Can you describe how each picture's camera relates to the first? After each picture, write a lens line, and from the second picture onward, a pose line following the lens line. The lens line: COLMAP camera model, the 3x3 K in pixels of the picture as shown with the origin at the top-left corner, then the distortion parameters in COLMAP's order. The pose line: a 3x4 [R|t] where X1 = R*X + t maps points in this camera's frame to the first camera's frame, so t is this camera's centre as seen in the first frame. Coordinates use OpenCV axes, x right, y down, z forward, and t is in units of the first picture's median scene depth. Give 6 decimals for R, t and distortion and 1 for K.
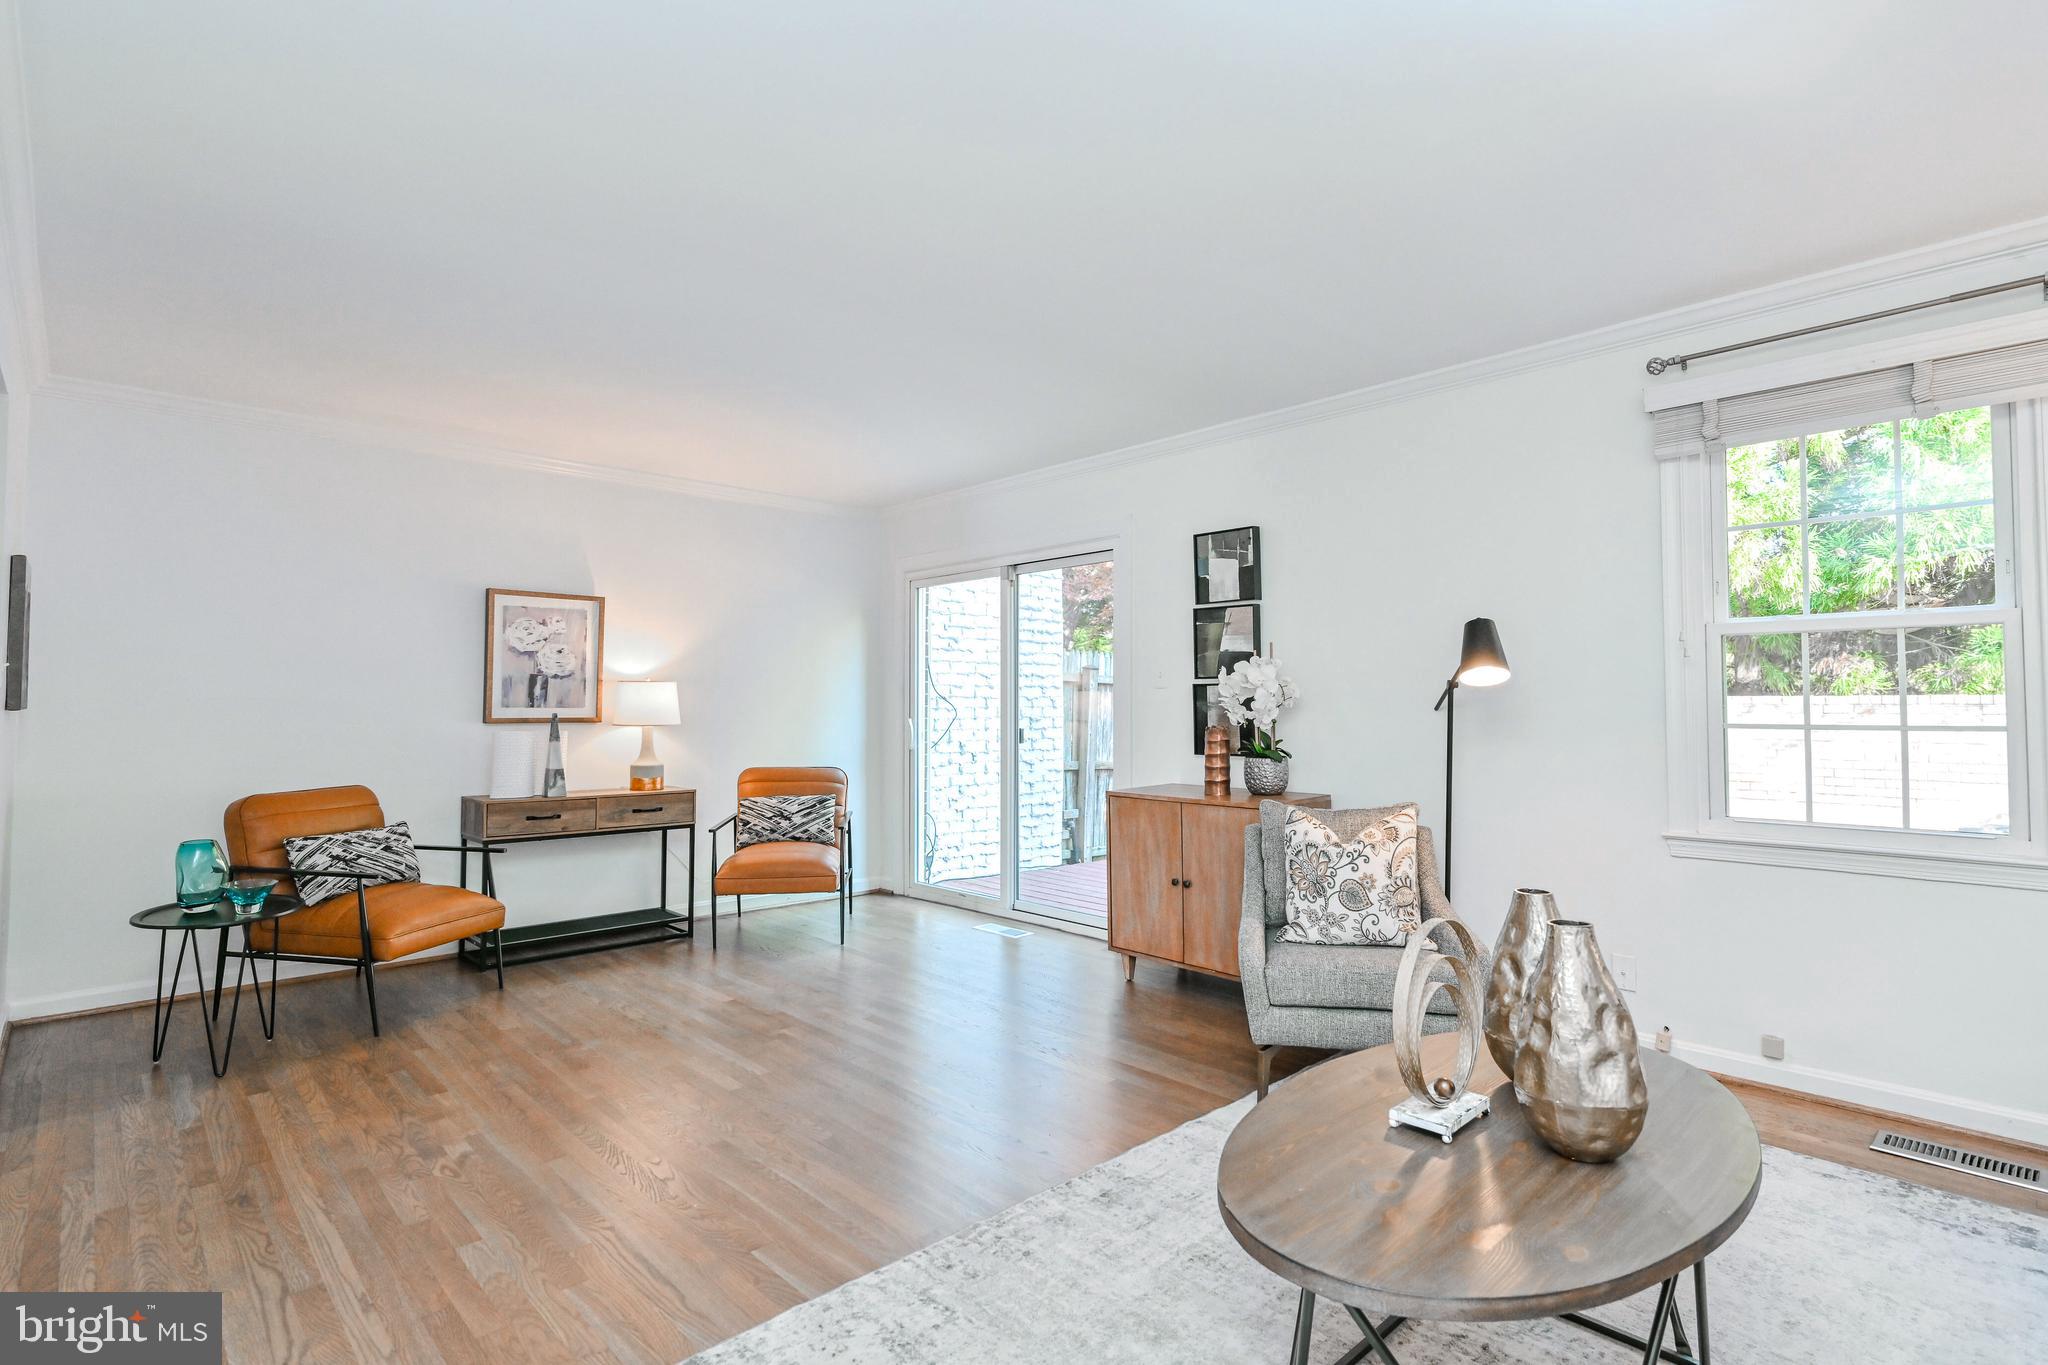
lens RADIAL K [[1000.9, 0, 1024.0], [0, 1000.9, 682.5], [0, 0, 1]] dist [-0.002008, 0.000339]
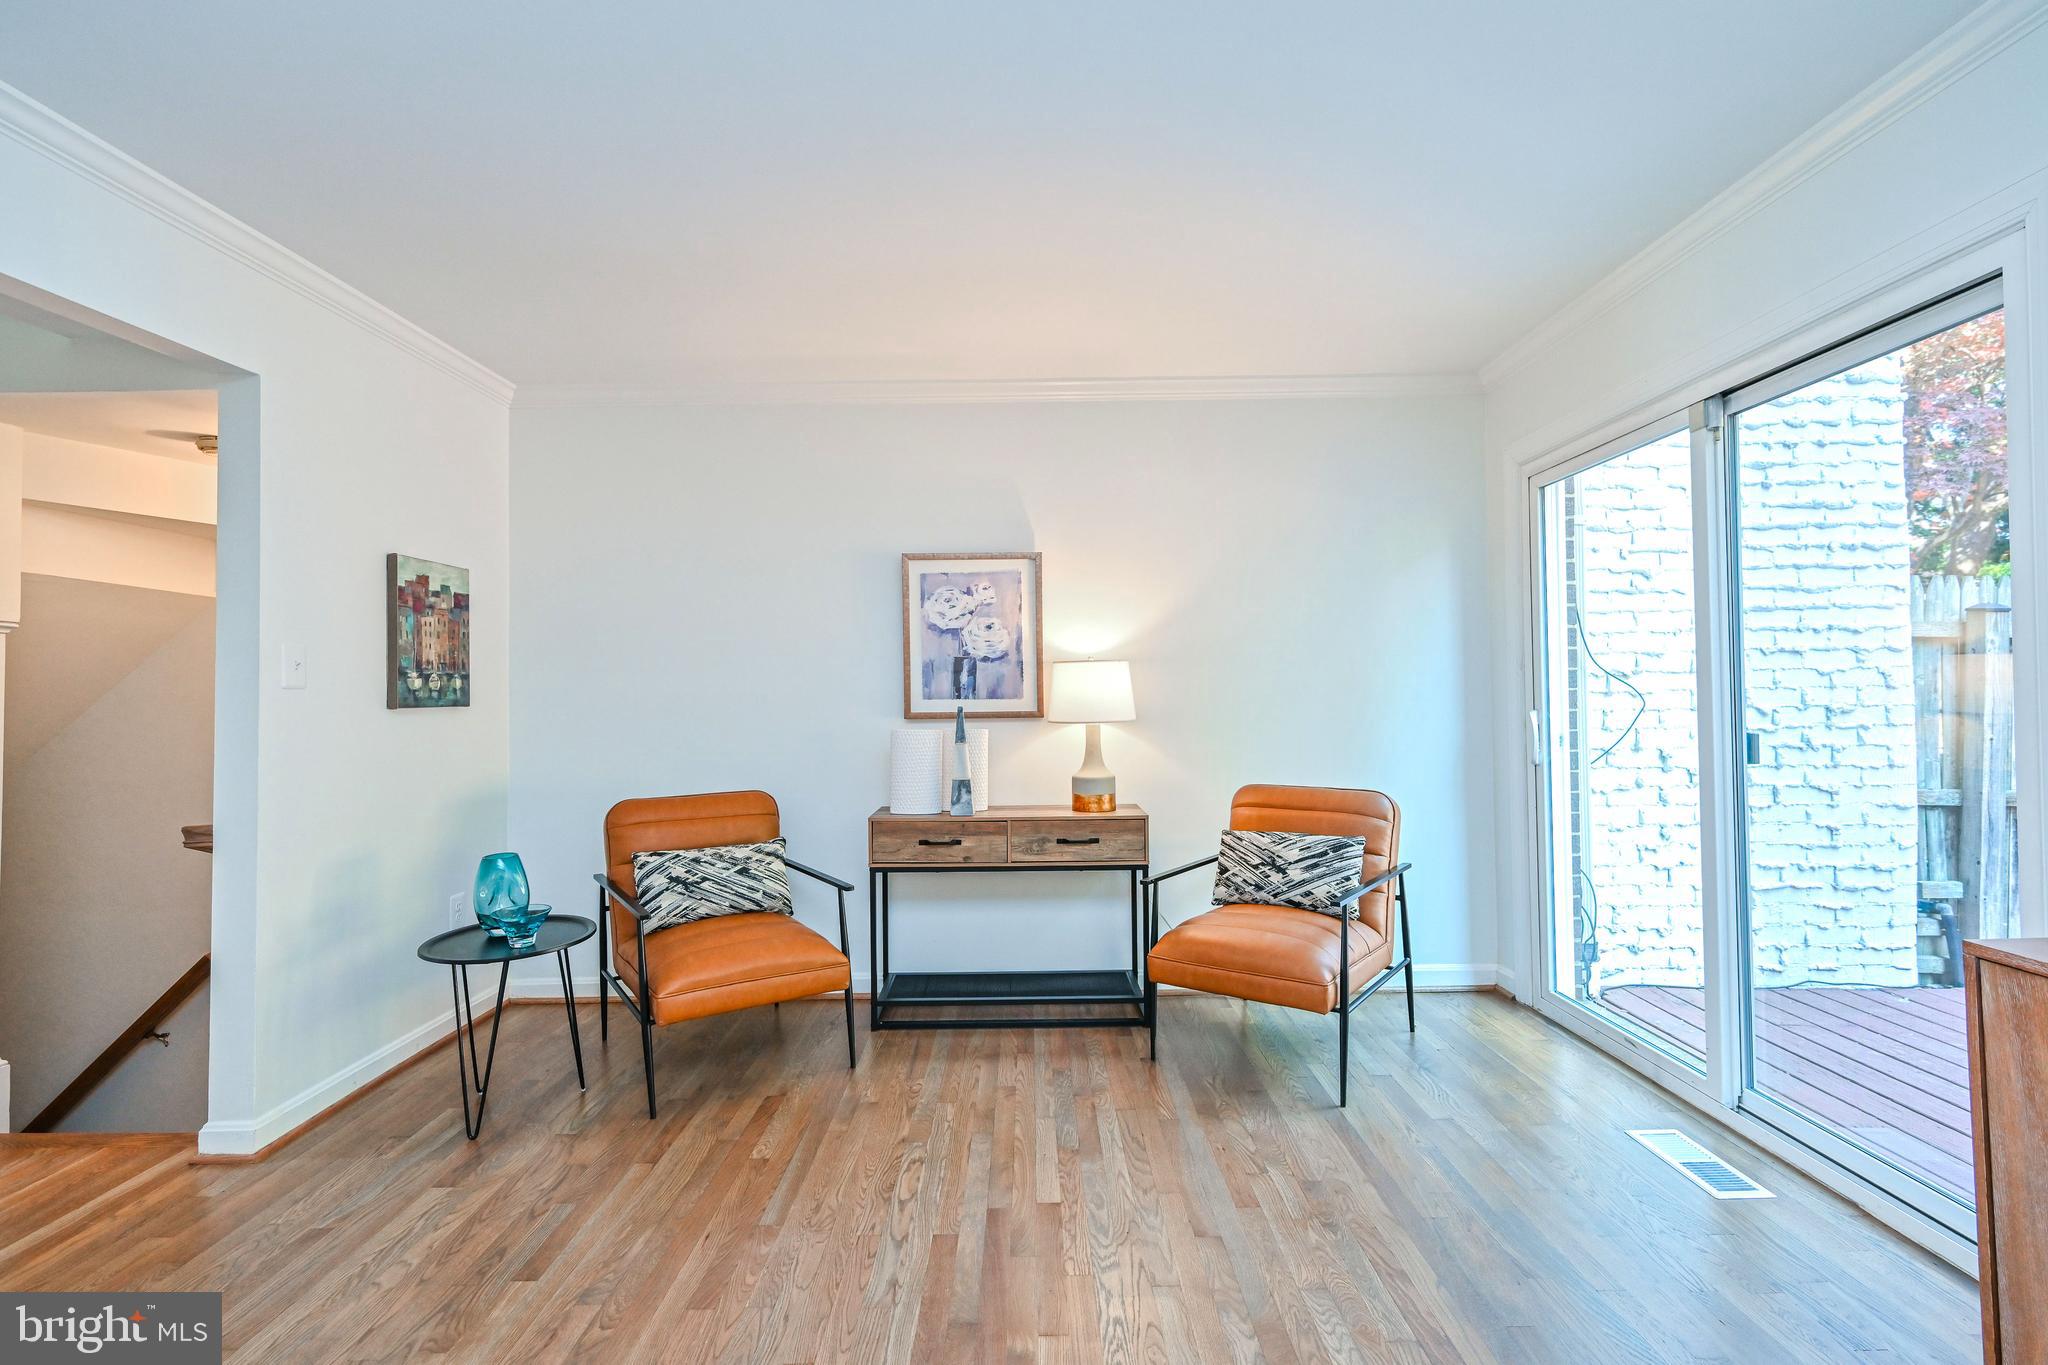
lens RADIAL K [[947.1, 0, 1024.0], [0, 947.1, 682.5], [0, 0, 1]] dist [-0.000144, 0.000335]
pose [[0.726214, -0.019993, -0.687178, 0.063552], [0.029411, 0.999565, 0.001999, 0.011702], [0.686839, -0.021662, 0.726486, 0.481601]]
